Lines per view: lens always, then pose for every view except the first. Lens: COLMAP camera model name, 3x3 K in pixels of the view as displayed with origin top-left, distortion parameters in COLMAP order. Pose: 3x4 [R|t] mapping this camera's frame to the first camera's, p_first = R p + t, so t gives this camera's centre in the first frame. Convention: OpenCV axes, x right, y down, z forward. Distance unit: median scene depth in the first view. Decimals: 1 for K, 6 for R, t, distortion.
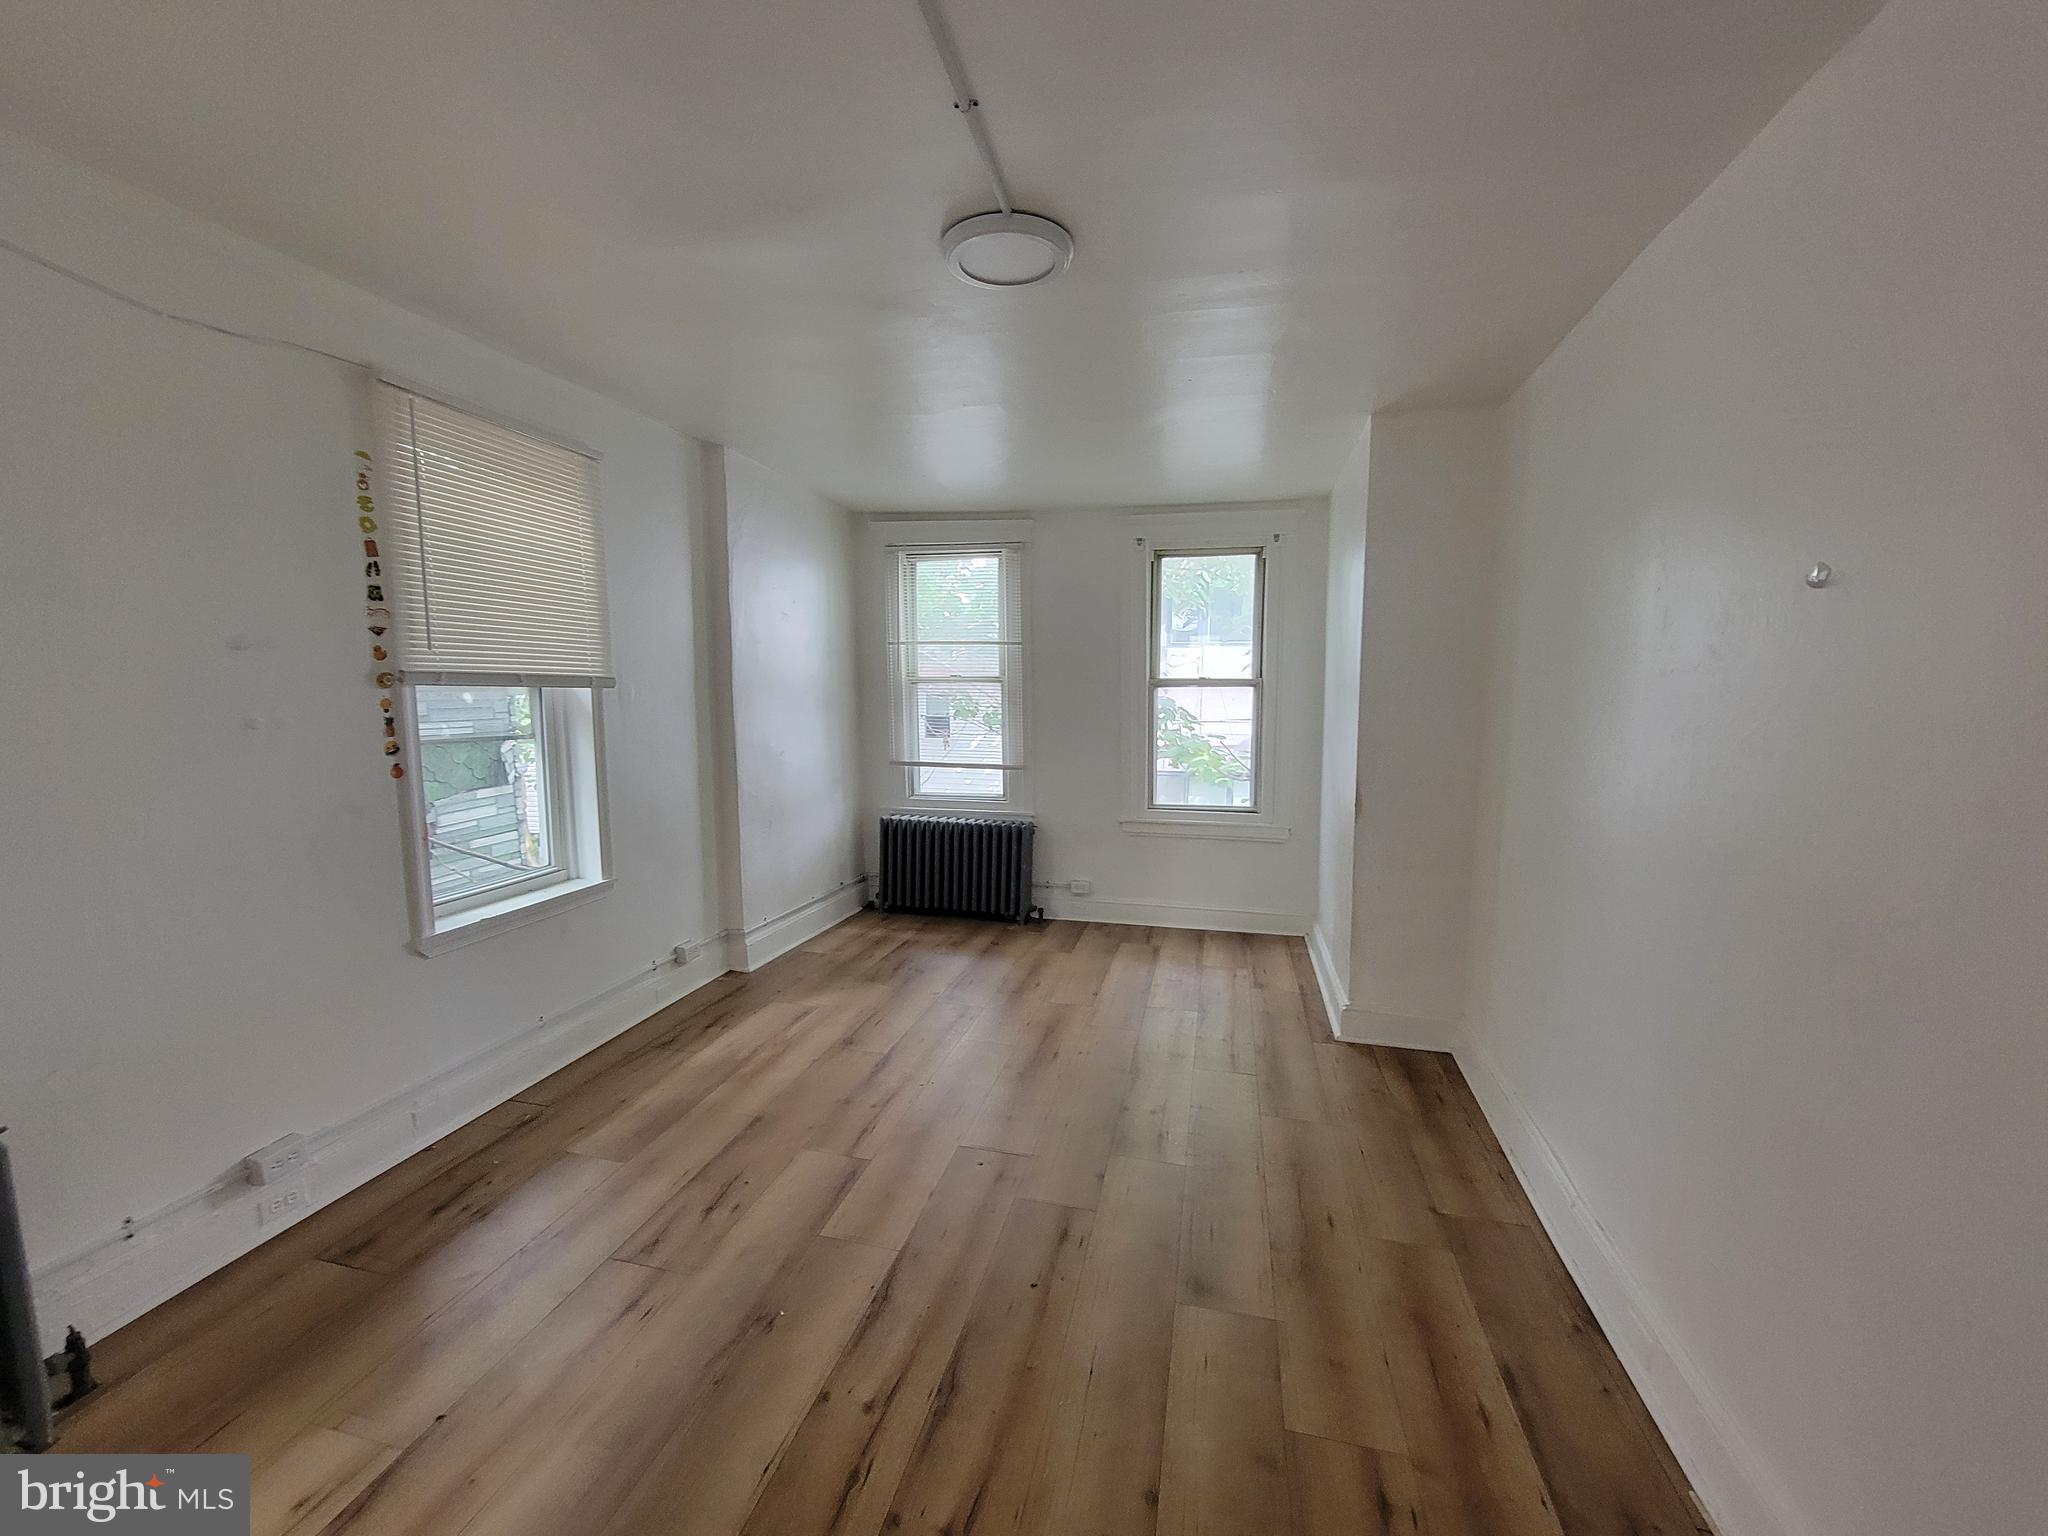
lens RADIAL K [[842.9, 0, 1023.8], [0, 842.9, 793.3], [0, 0, 1]] dist [-0.008609, 0.003661]
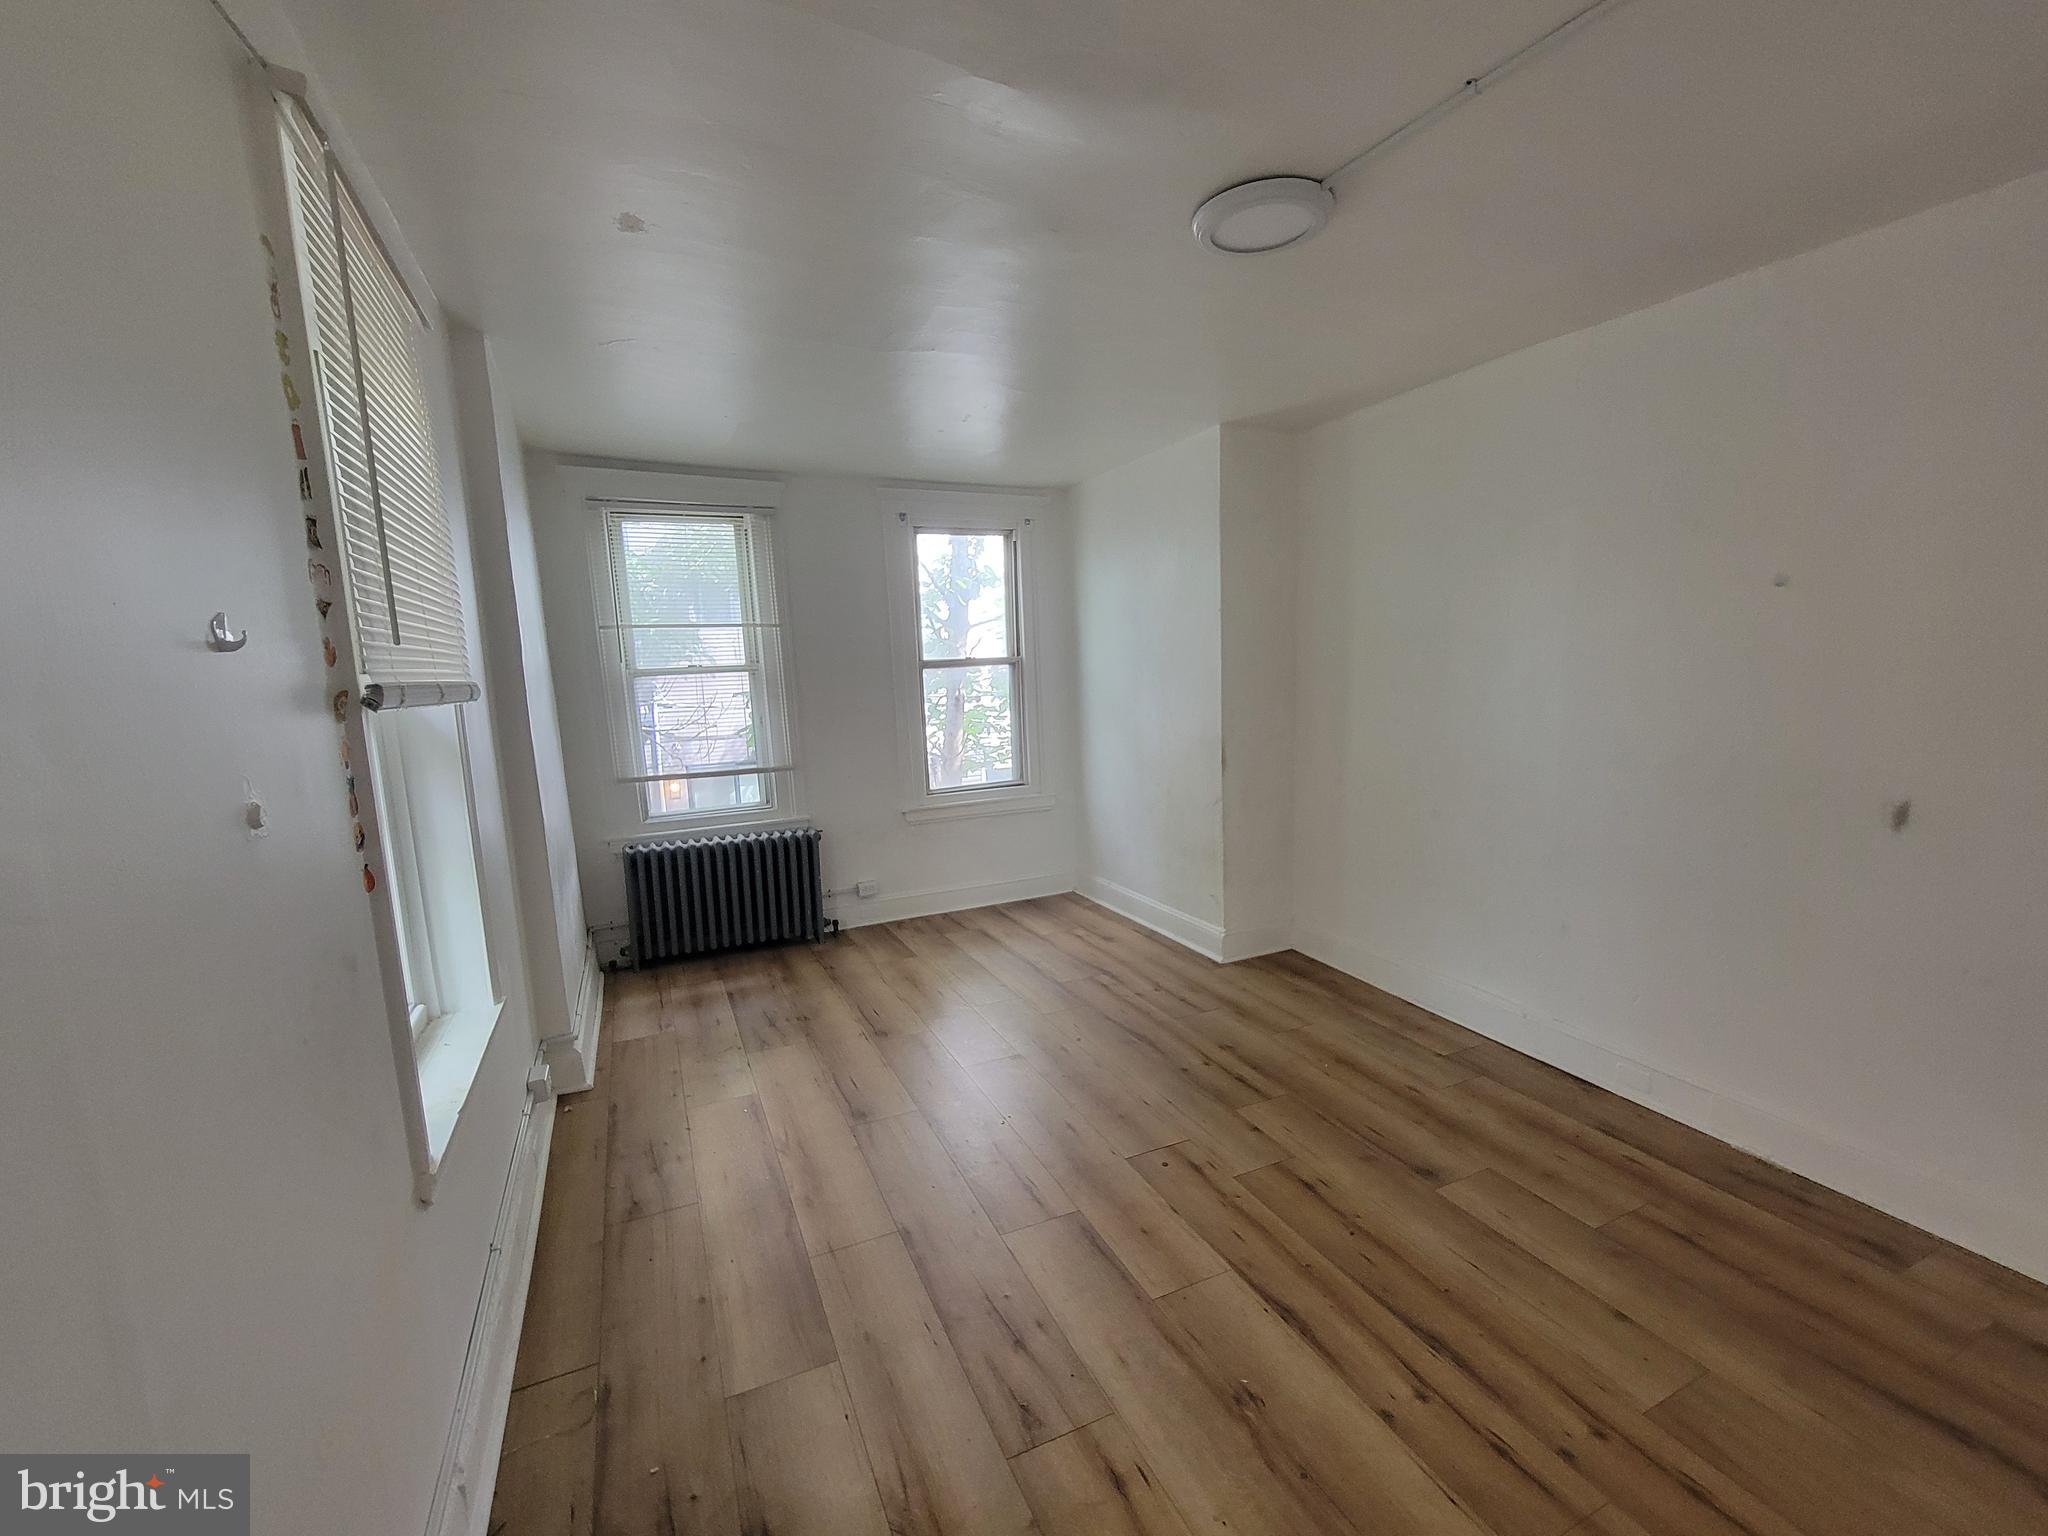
lens RADIAL K [[842.9, 0, 1025.2], [0, 842.9, 795.3], [0, 0, 1]] dist [-0.008609, 0.003661]
pose [[0.783777, -0.132156, 0.606818, -0.424236], [0.116800, 0.991028, 0.064970, -0.037351], [-0.609960, 0.019955, 0.792181, 0.194016]]
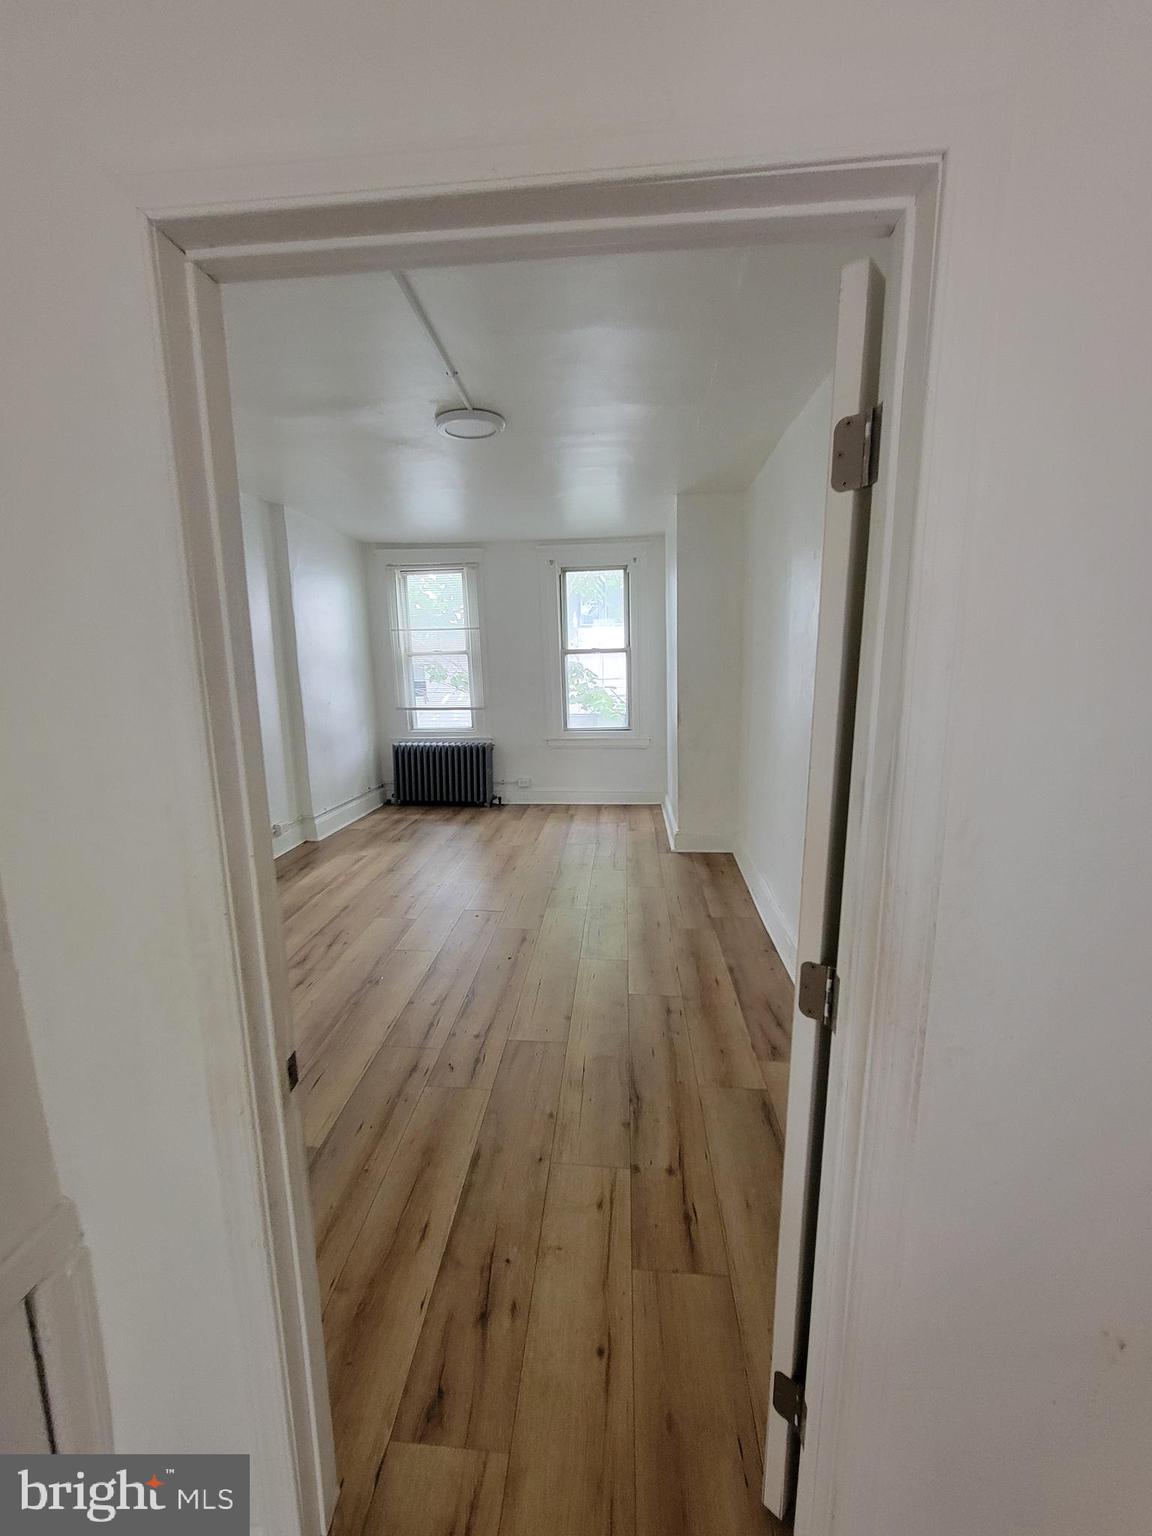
lens RADIAL K [[632.1, 0, 562.8], [0, 632.1, 766.5], [0, 0, 1]] dist [-0.008609, 0.003661]
pose [[0.990437, -0.048707, 0.129086, -0.015482], [0.042782, 0.997917, 0.048286, 0.032662], [-0.131169, -0.042302, 0.990457, -0.227693]]
